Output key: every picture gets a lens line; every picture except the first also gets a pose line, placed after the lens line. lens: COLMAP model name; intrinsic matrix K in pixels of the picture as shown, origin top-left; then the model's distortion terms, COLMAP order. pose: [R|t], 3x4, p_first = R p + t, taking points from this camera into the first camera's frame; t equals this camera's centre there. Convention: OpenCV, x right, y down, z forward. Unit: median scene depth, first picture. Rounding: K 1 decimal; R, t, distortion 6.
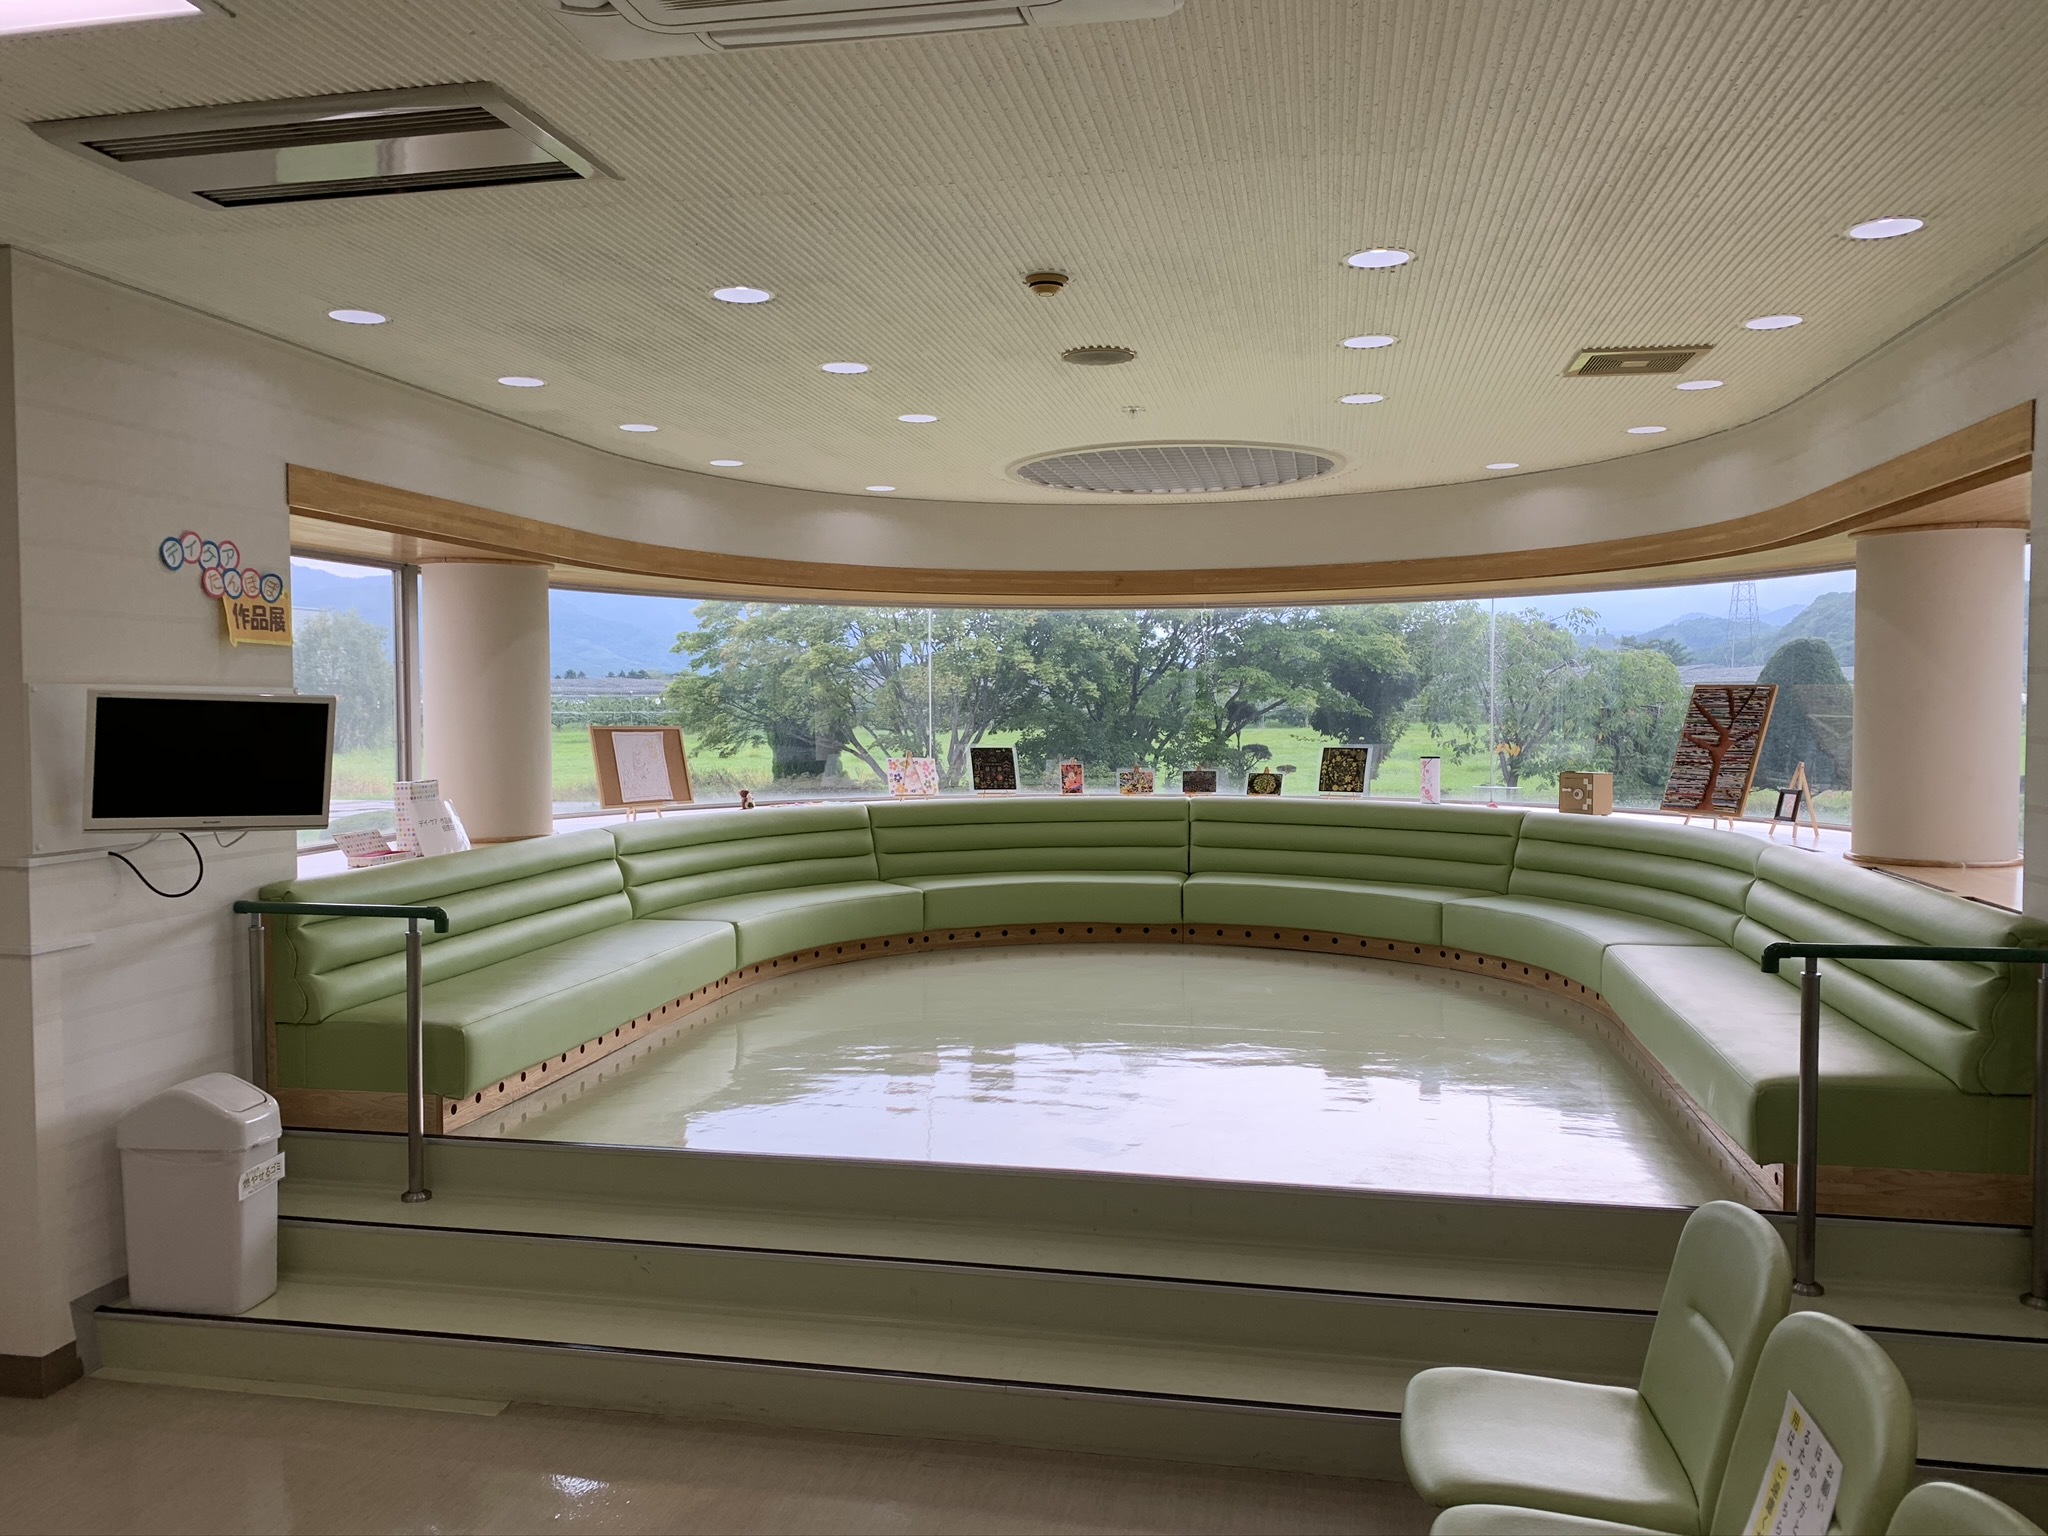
lens RADIAL K [[1551.0, 0, 1024.0], [0, 1551.0, 768.0], [0, 0, 1]] dist [-0.003739, 0.099065]
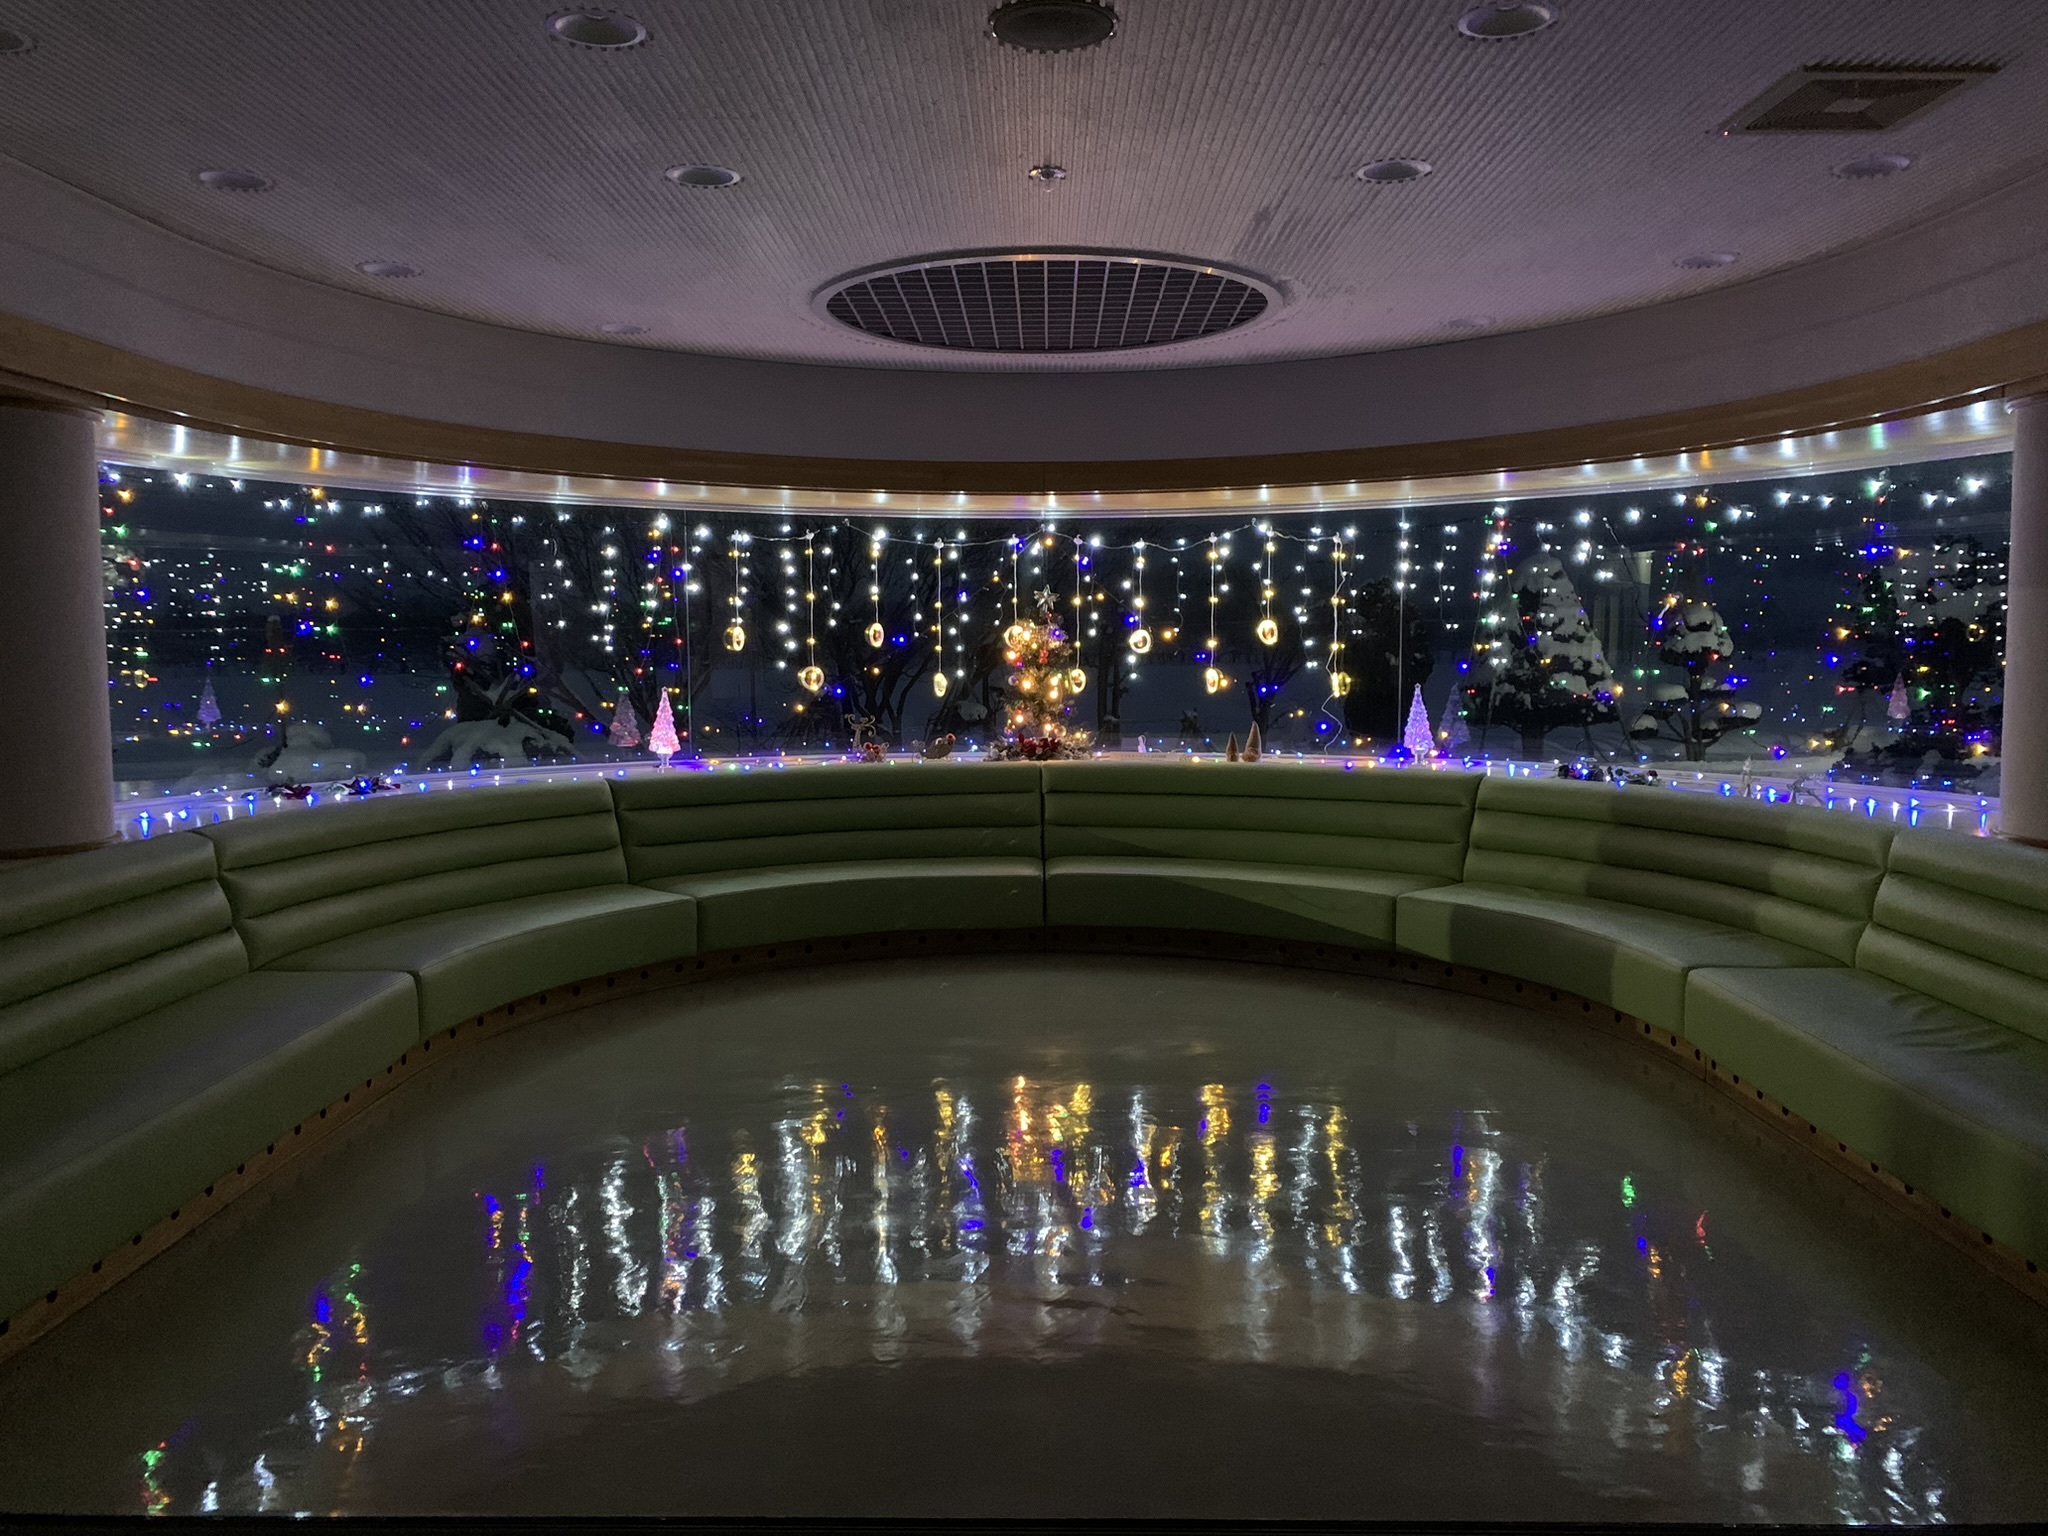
lens RADIAL K [[1551.0, 0, 1024.0], [0, 1551.0, 768.0], [0, 0, 1]] dist [-0.003739, 0.099065]
pose [[0.983326, -0.017295, 0.181029, -0.050322], [0.009823, 0.999066, 0.042086, -0.010951], [-0.181588, -0.039606, 0.982577, 0.303606]]
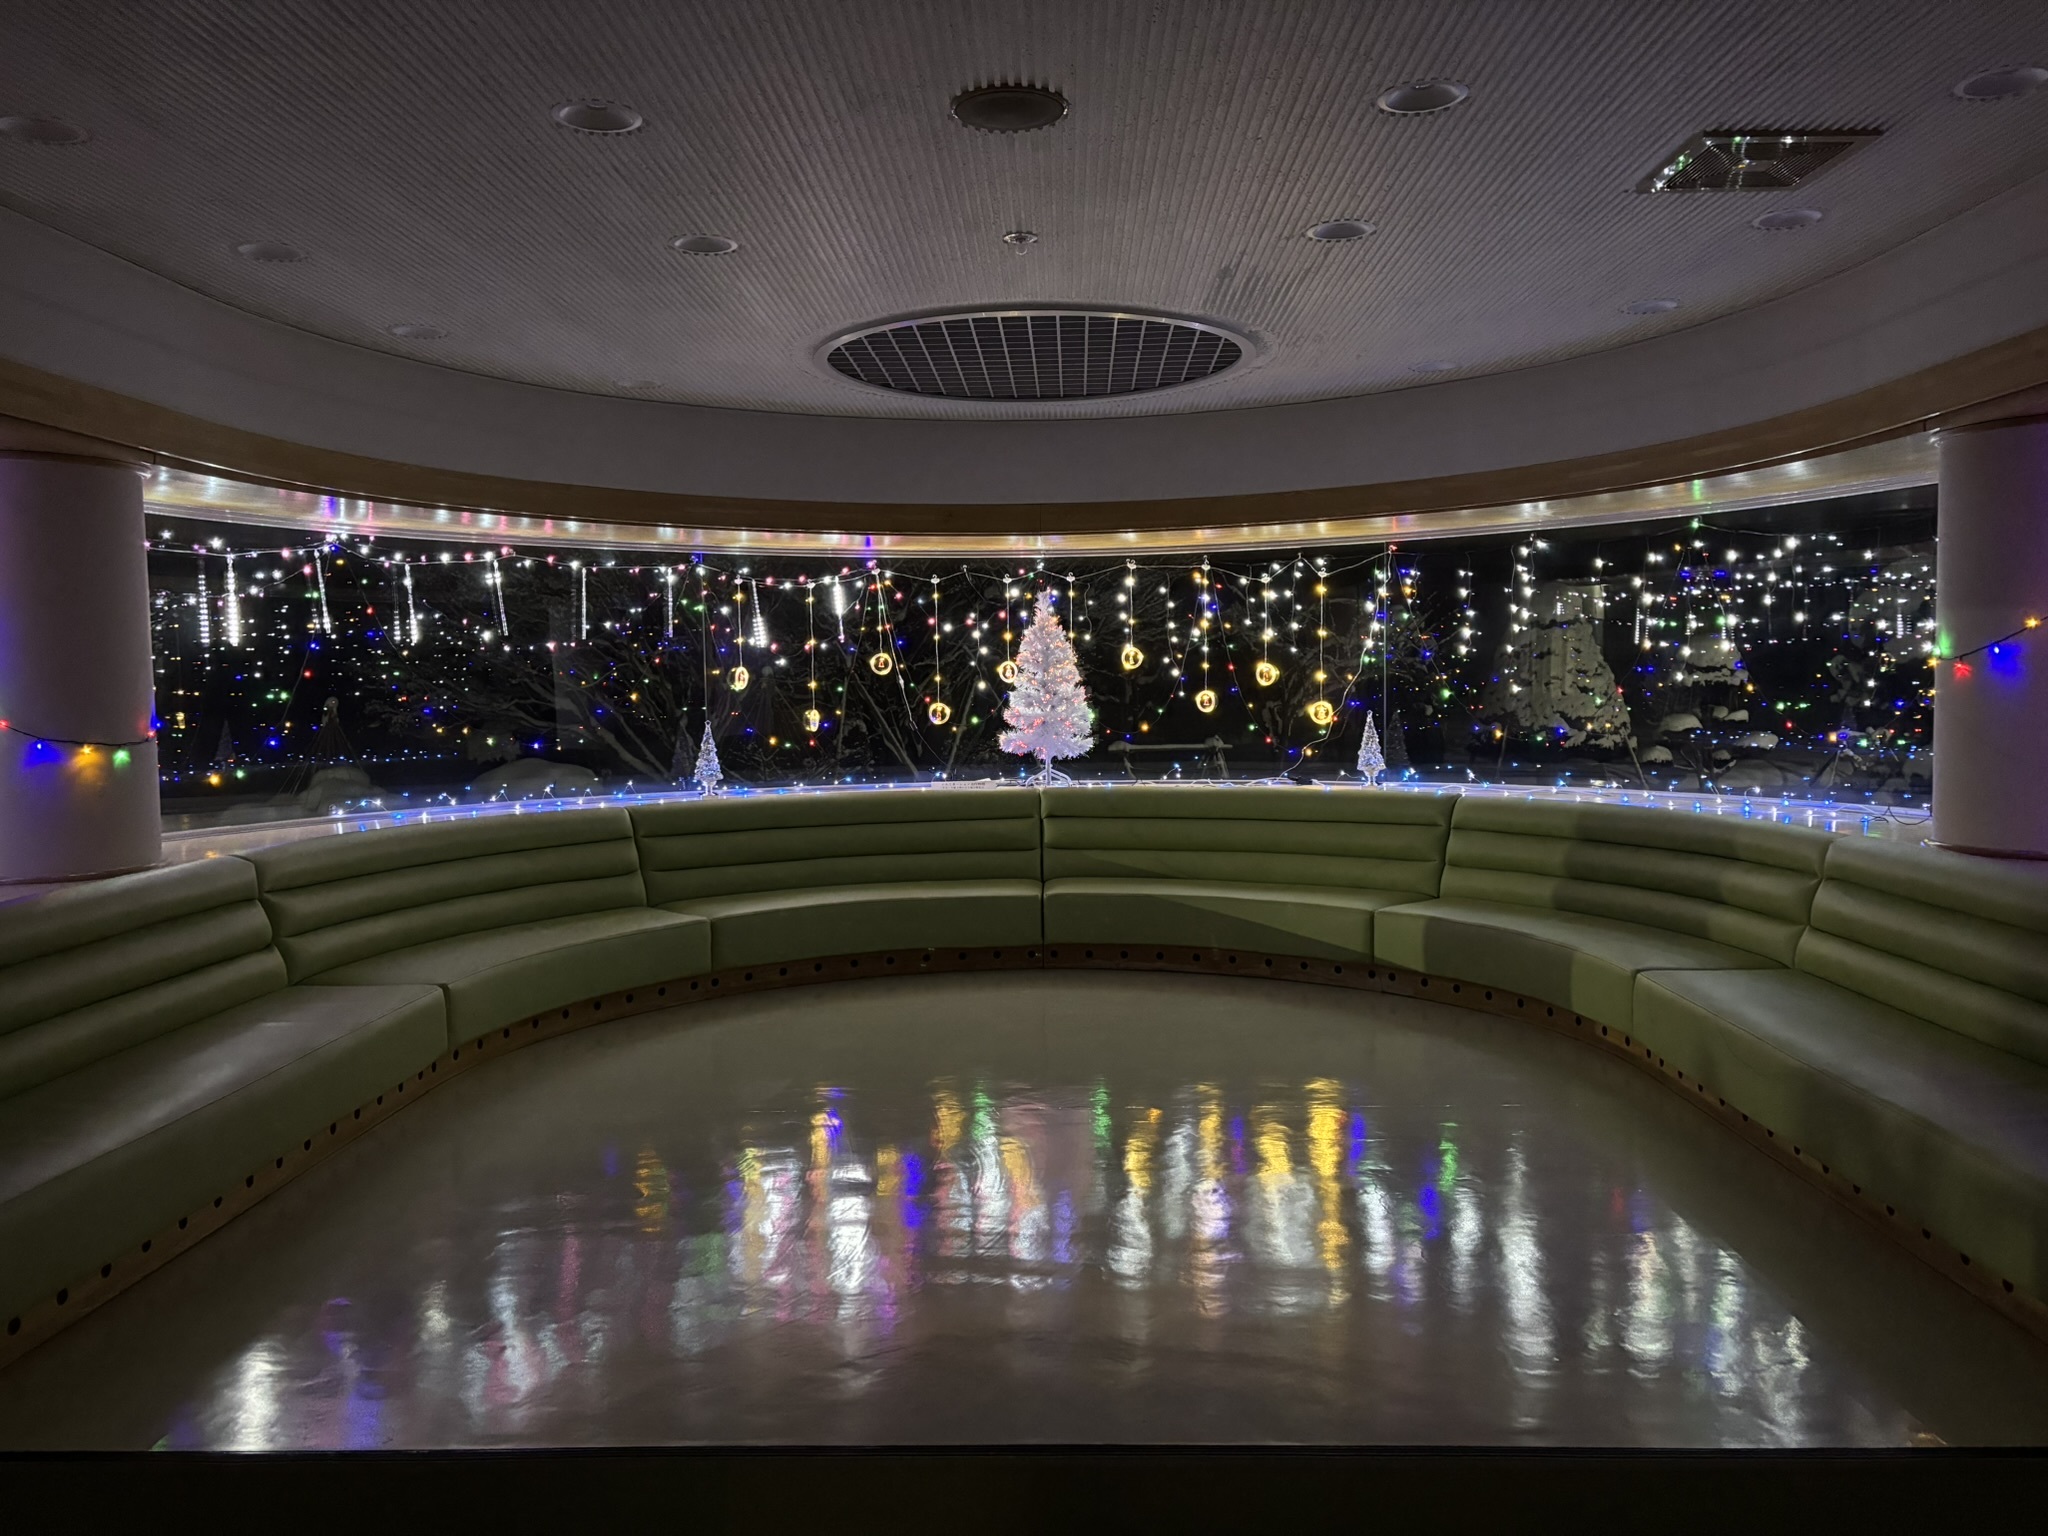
lens RADIAL K [[1530.0, 0, 1034.1], [0, 1530.0, 784.3], [0, 0, 1]] dist [-0.002652, 0.158619]
pose [[0.985290, -0.024550, 0.169117, -0.038477], [0.020108, 0.999408, 0.027929, -0.004915], [-0.169702, -0.024118, 0.985200, 0.265476]]
